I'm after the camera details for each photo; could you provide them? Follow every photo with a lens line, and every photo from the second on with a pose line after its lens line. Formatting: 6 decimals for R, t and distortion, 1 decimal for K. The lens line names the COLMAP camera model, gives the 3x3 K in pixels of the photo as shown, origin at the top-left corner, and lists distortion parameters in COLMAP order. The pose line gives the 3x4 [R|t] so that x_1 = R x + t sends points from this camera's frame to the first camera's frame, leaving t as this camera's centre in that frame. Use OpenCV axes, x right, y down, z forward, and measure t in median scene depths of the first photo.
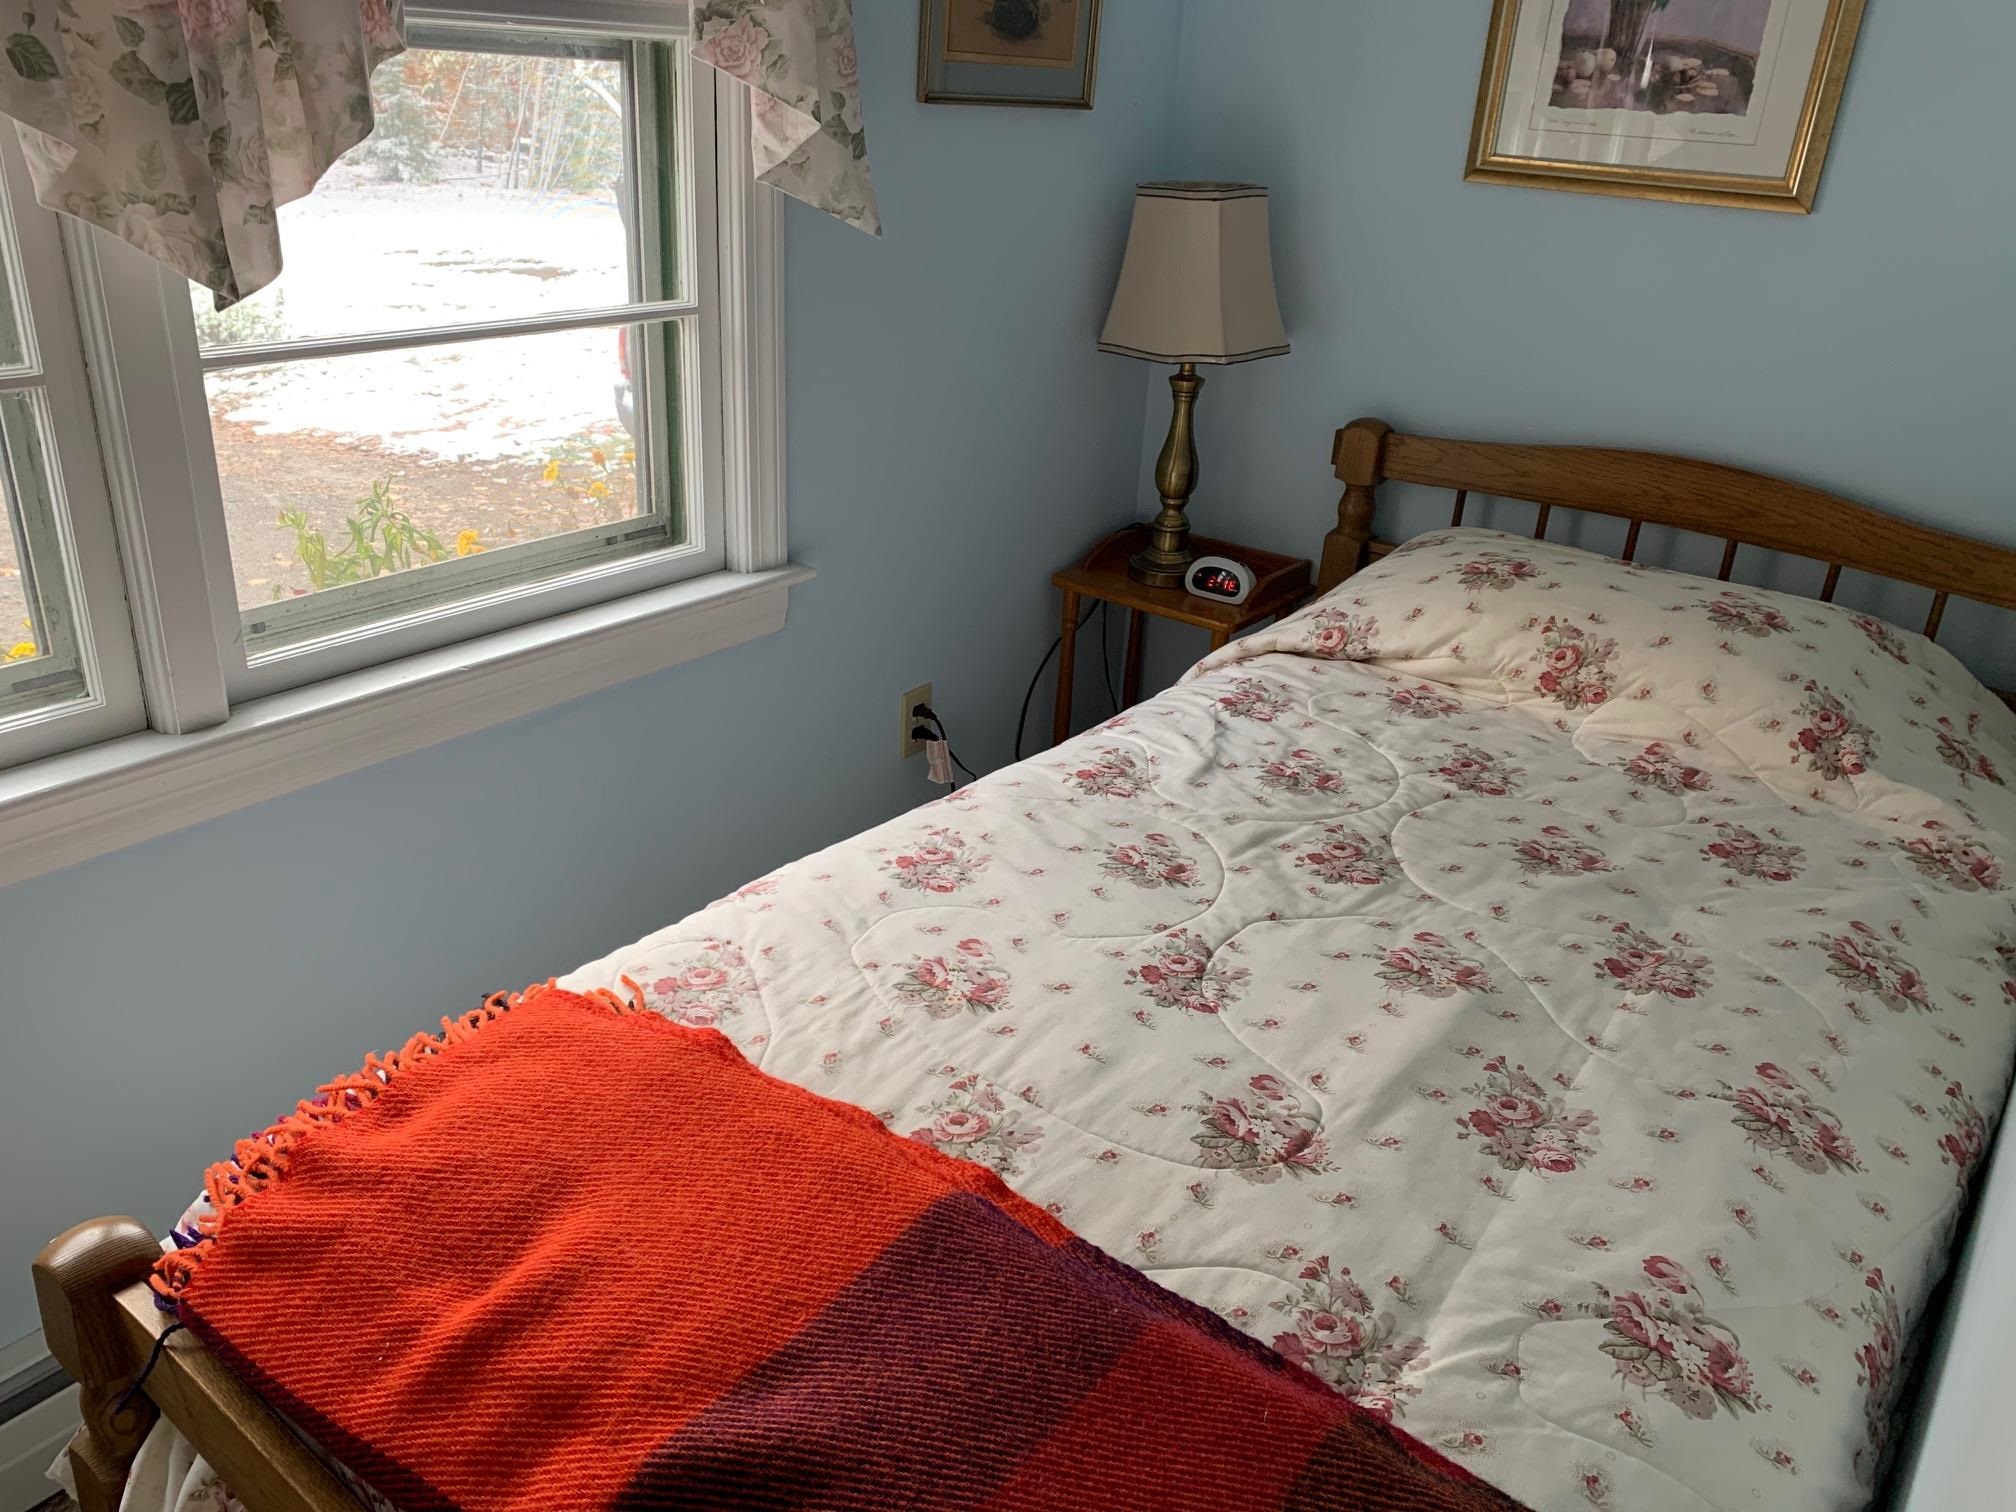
lens RADIAL K [[1528.8, 0, 987.6], [0, 1528.8, 729.3], [0, 0, 1]] dist [0.051447, -0.048204]
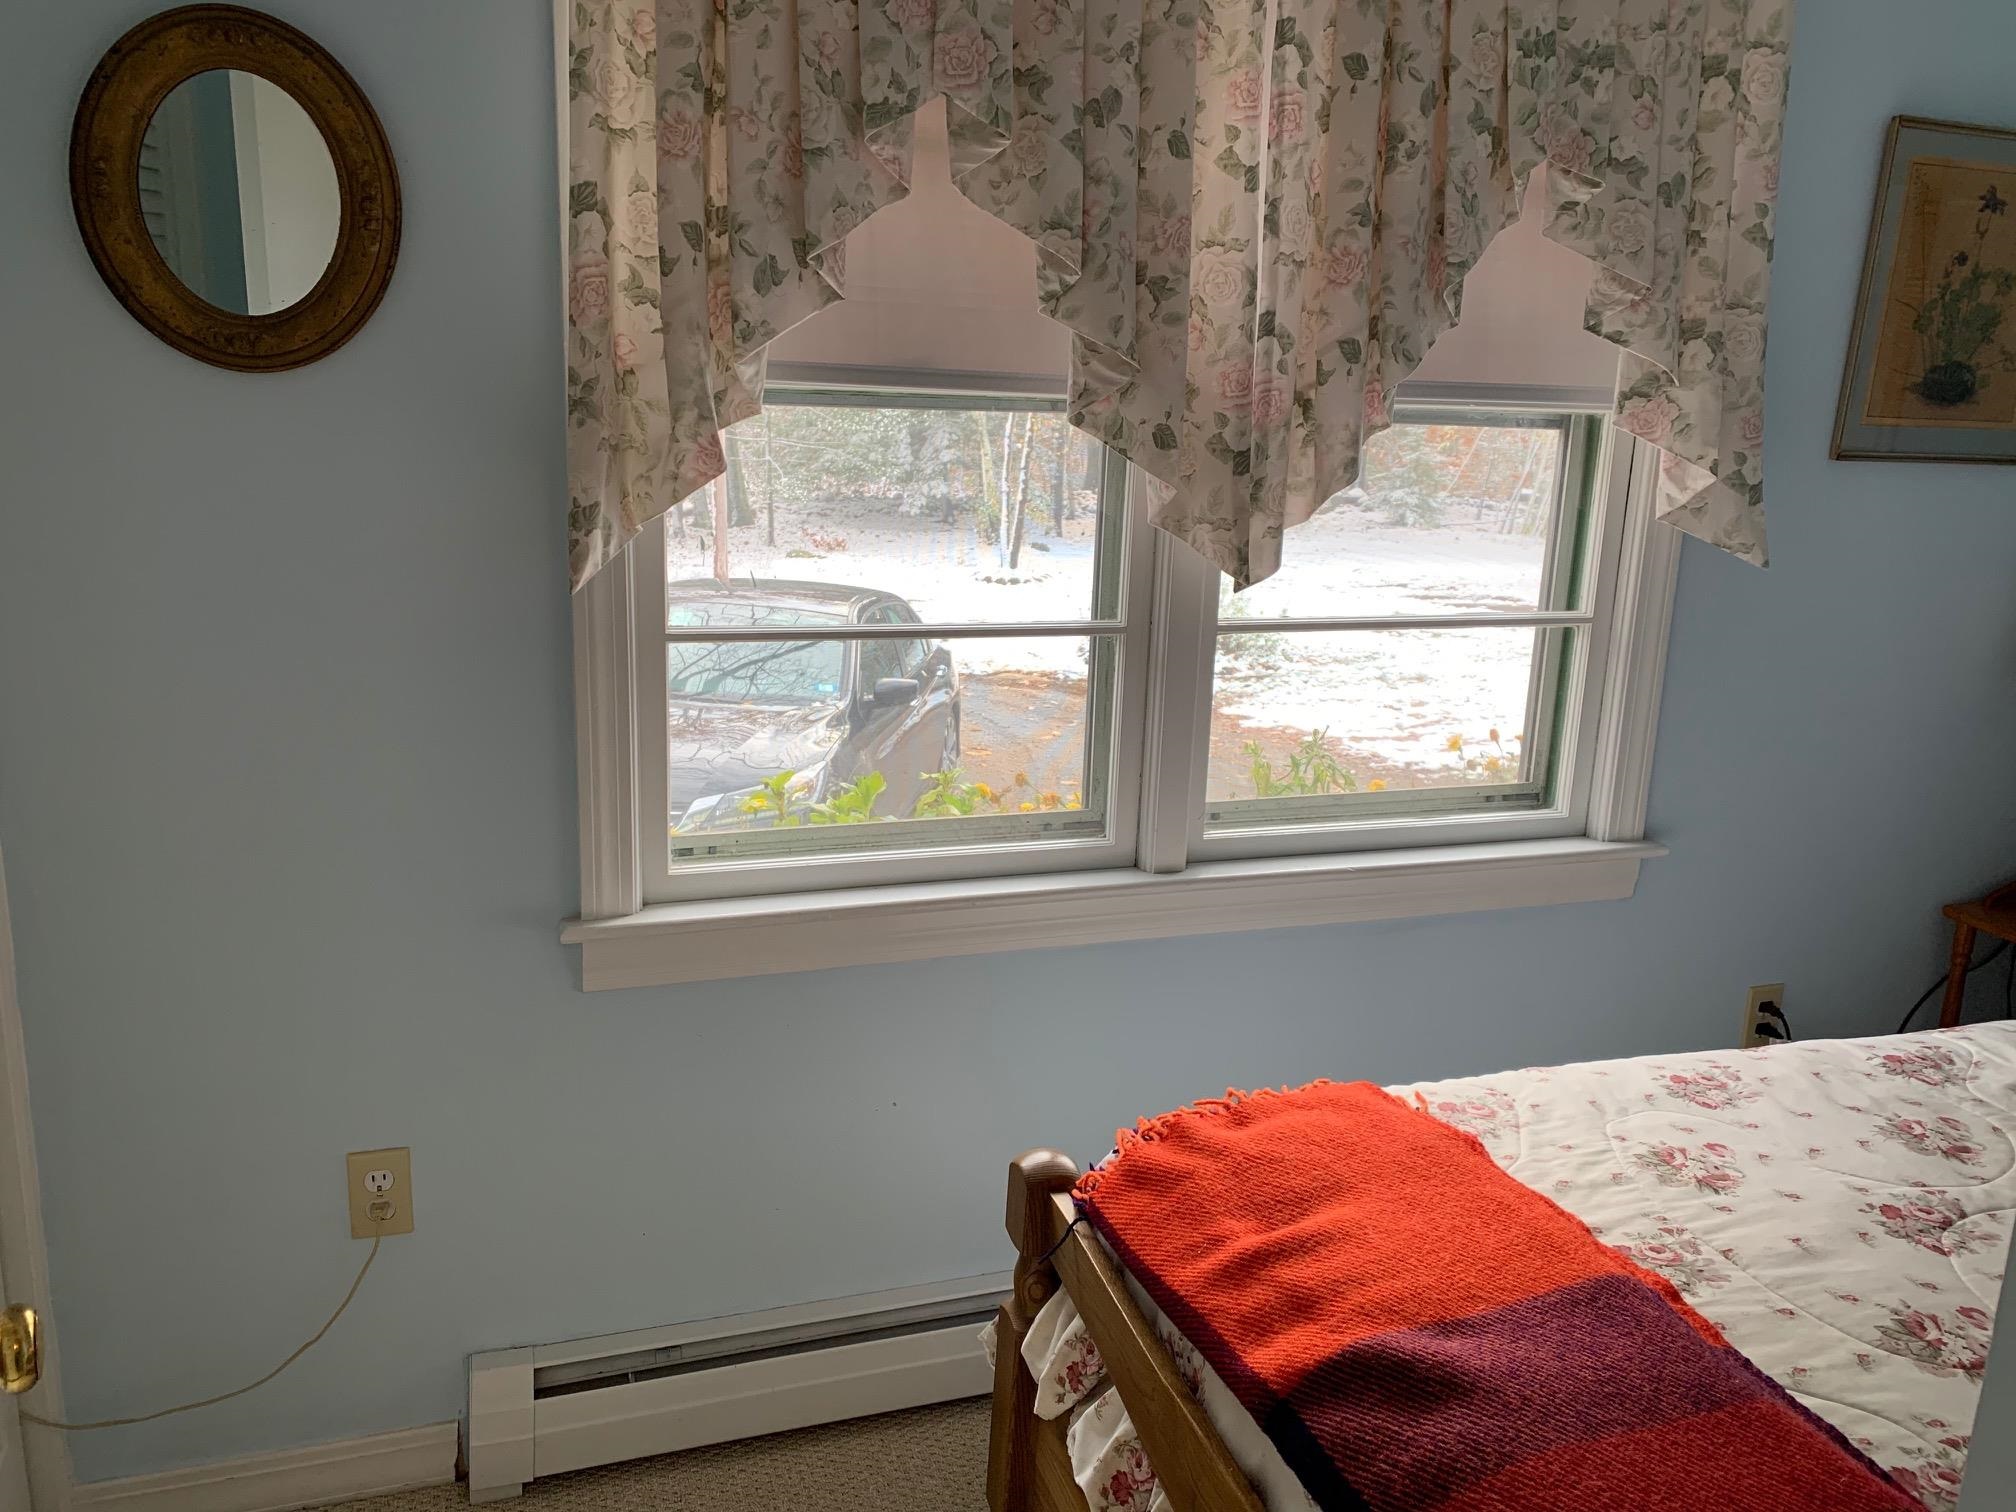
lens RADIAL K [[1528.8, 0, 1015.3], [0, 1528.8, 748.0], [0, 0, 1]] dist [0.051447, -0.048204]
pose [[0.829535, 0.107963, -0.547919, 0.155858], [-0.214045, 0.967674, -0.133386, 0.118964], [0.515806, 0.227928, 0.825829, -0.303039]]
